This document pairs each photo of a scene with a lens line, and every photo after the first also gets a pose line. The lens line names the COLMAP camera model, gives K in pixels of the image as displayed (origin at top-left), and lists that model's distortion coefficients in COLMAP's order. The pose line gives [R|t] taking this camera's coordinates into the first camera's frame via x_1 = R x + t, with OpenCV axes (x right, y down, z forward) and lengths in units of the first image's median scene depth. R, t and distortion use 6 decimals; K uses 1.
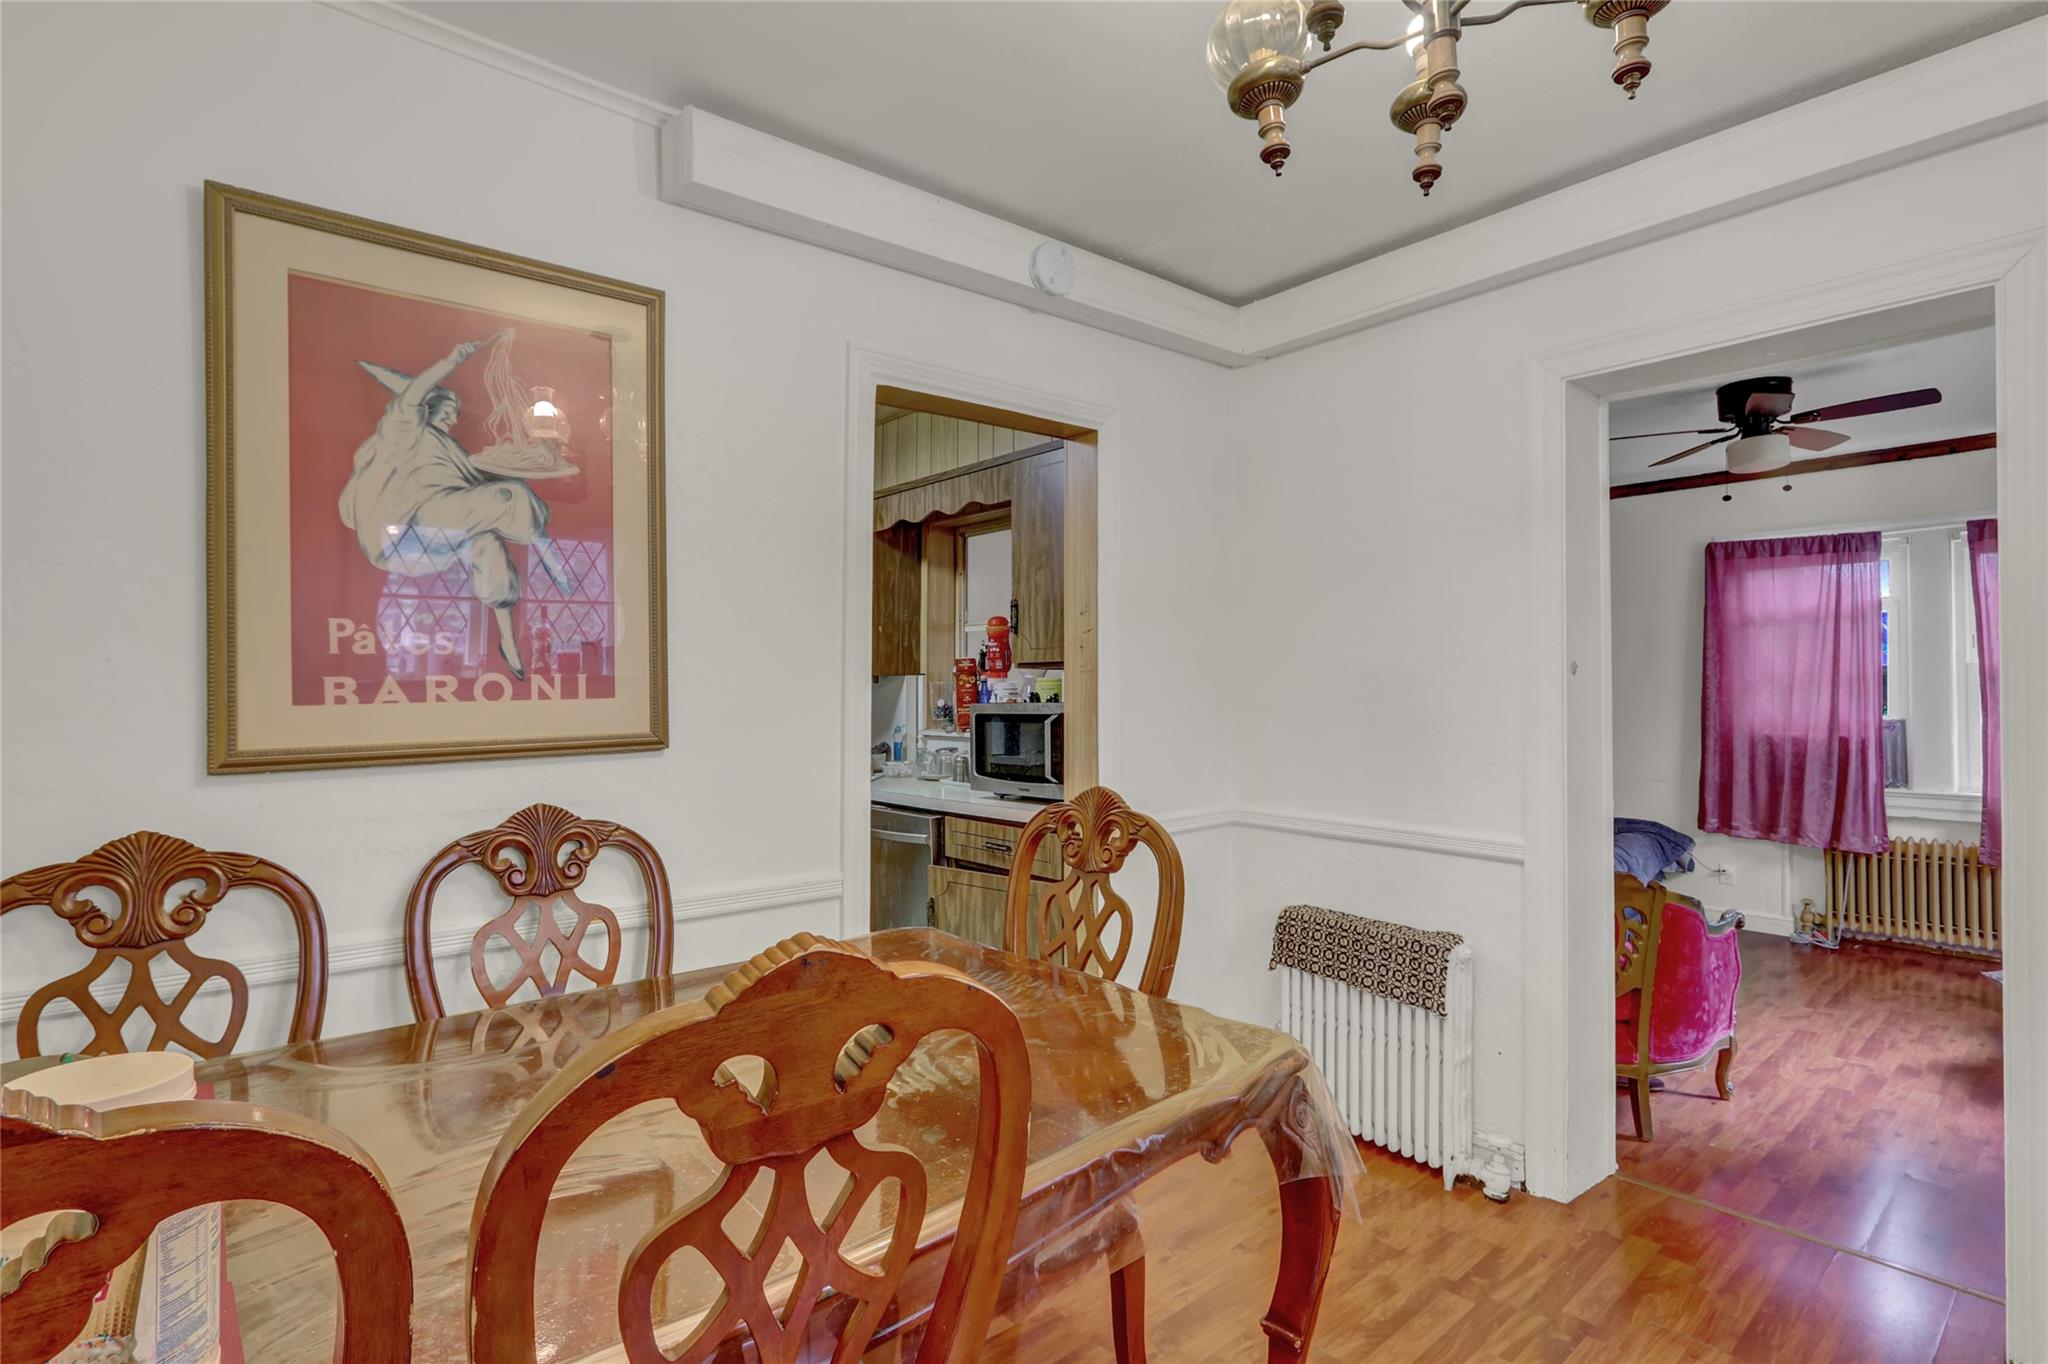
lens RADIAL K [[985.1, 0, 983.0], [0, 985.1, 697.5], [0, 0, 1]] dist [-0.000906, 0.000388]
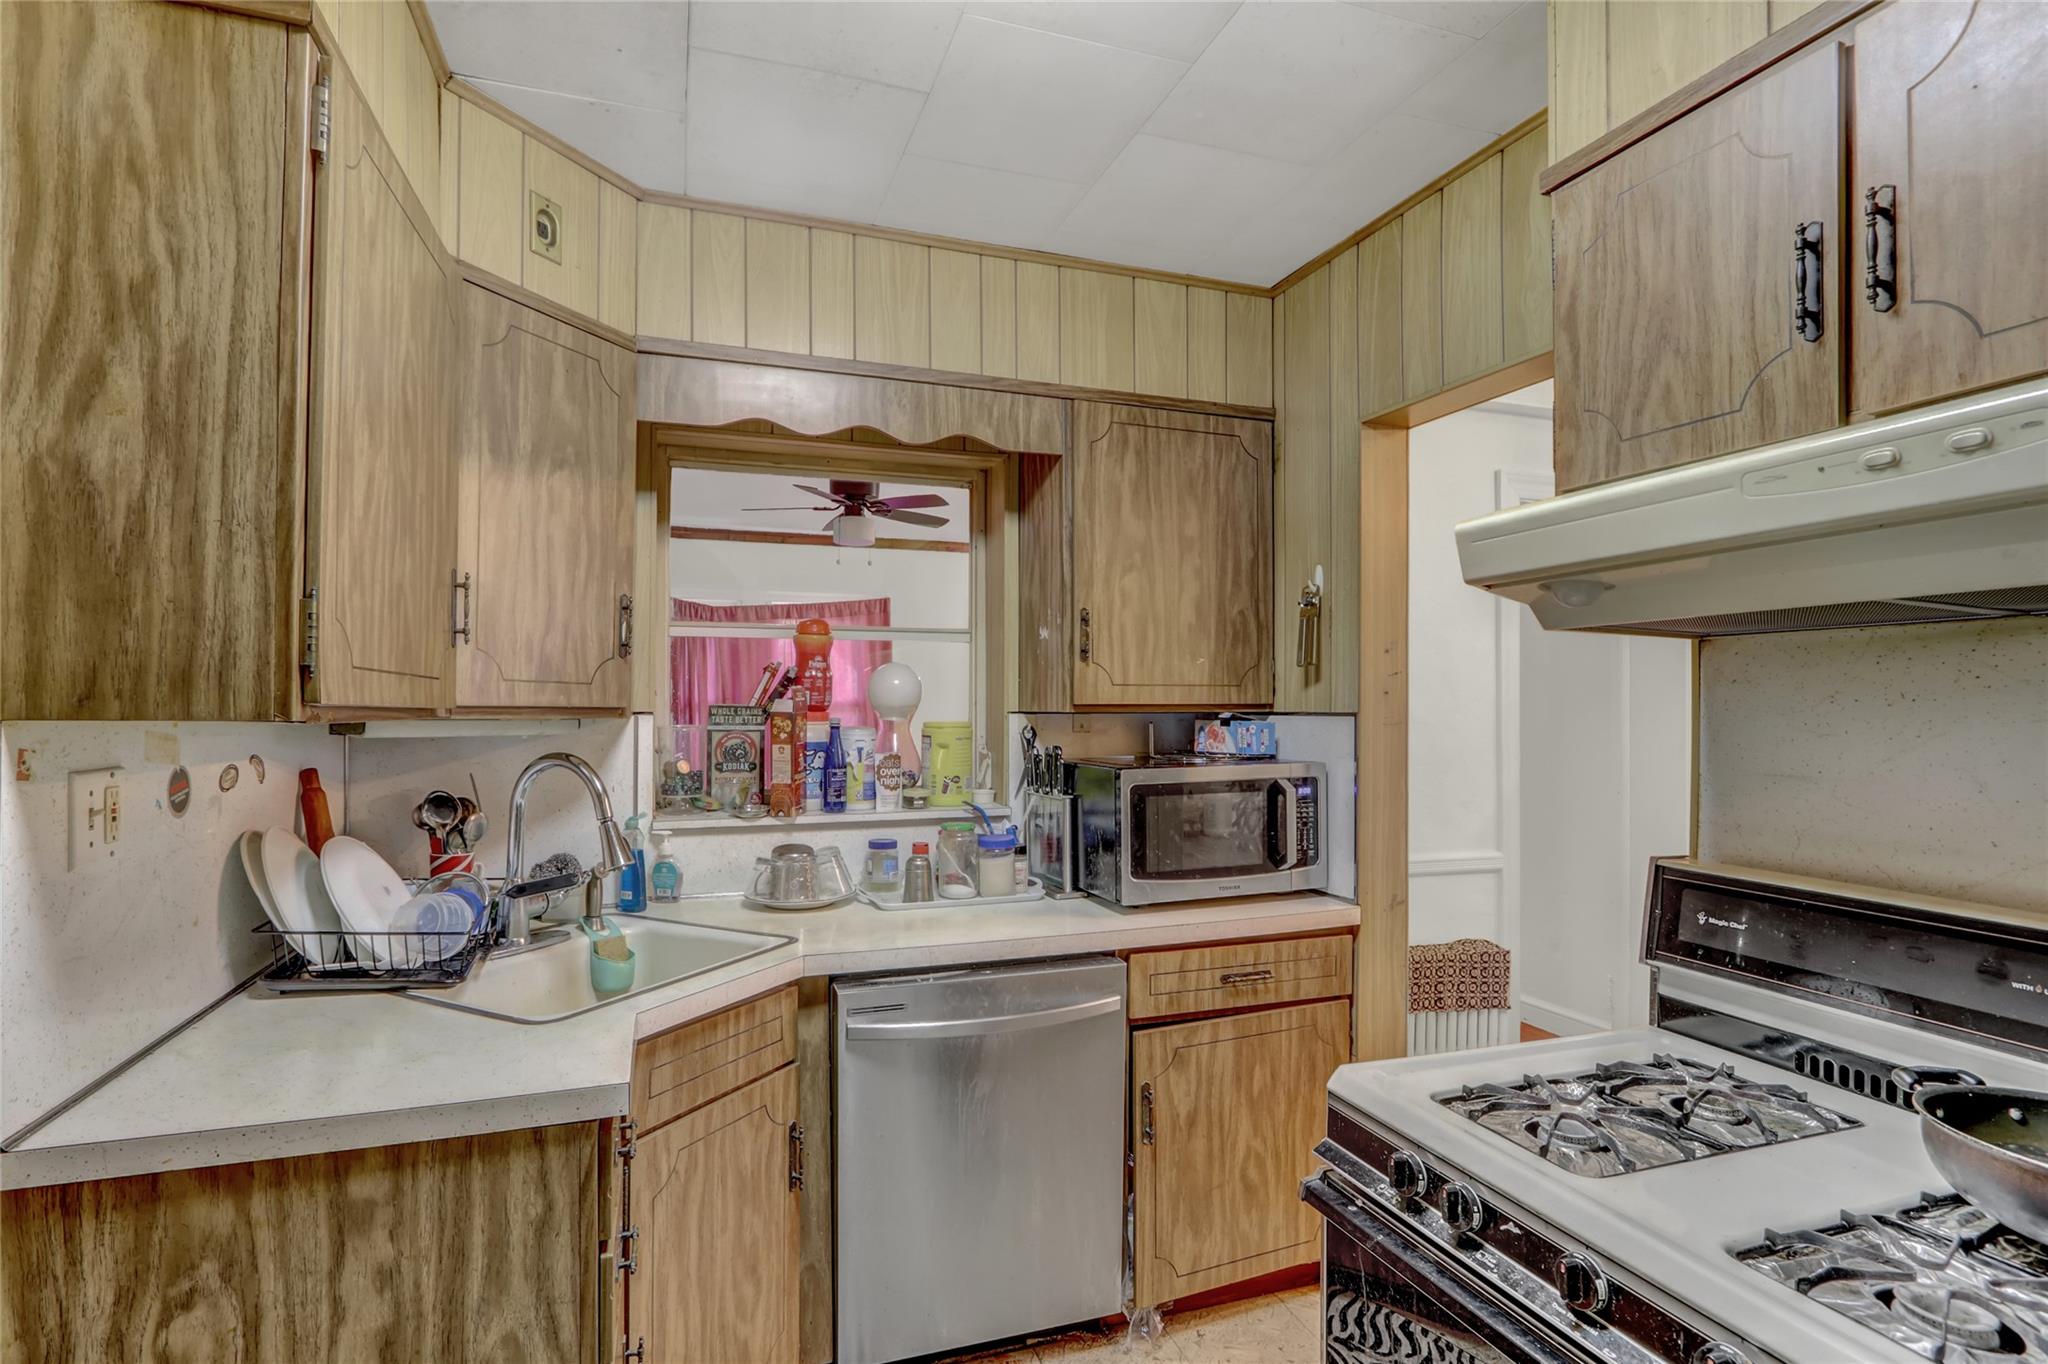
lens RADIAL K [[986.9, 0, 1024.0], [0, 986.9, 682.0], [0, 0, 1]] dist [0.015098, 0.000358]
pose [[0.329246, 0.036869, 0.943524, -0.689883], [-0.007728, 0.999309, -0.036352, -0.024873], [-0.944212, 0.004677, 0.329304, 0.902418]]
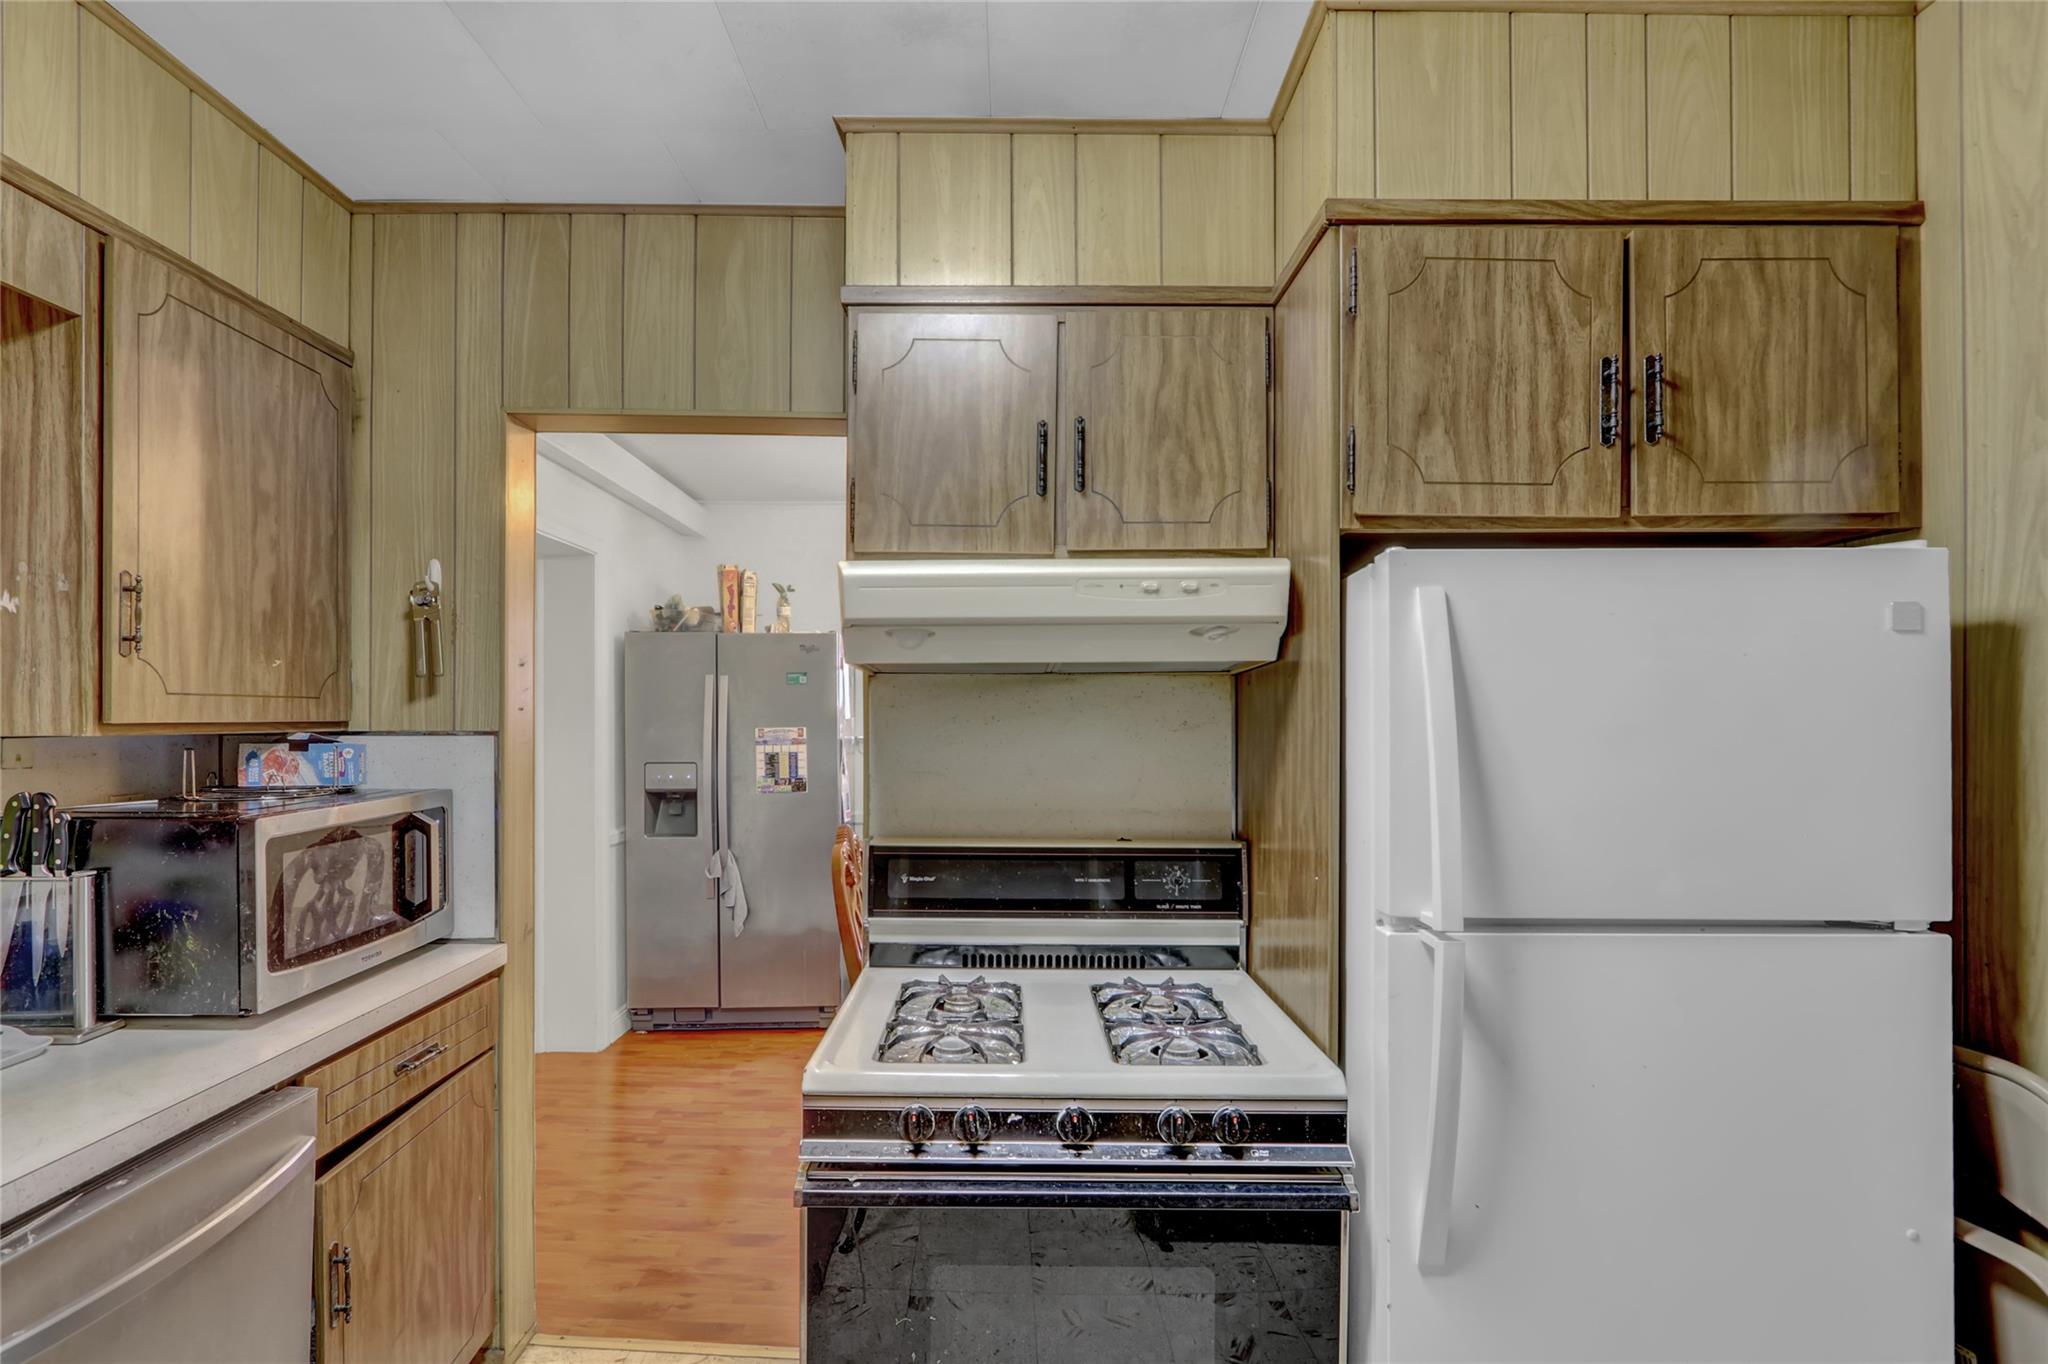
lens RADIAL K [[985.1, 0, 983.0], [0, 985.1, 697.5], [0, 0, 1]] dist [-0.000906, 0.000388]
pose [[-0.776765, 0.026516, 0.629232, -0.586196], [0.007797, 0.999442, -0.032491, -0.029417], [-0.629743, -0.020331, -0.776538, 1.215506]]
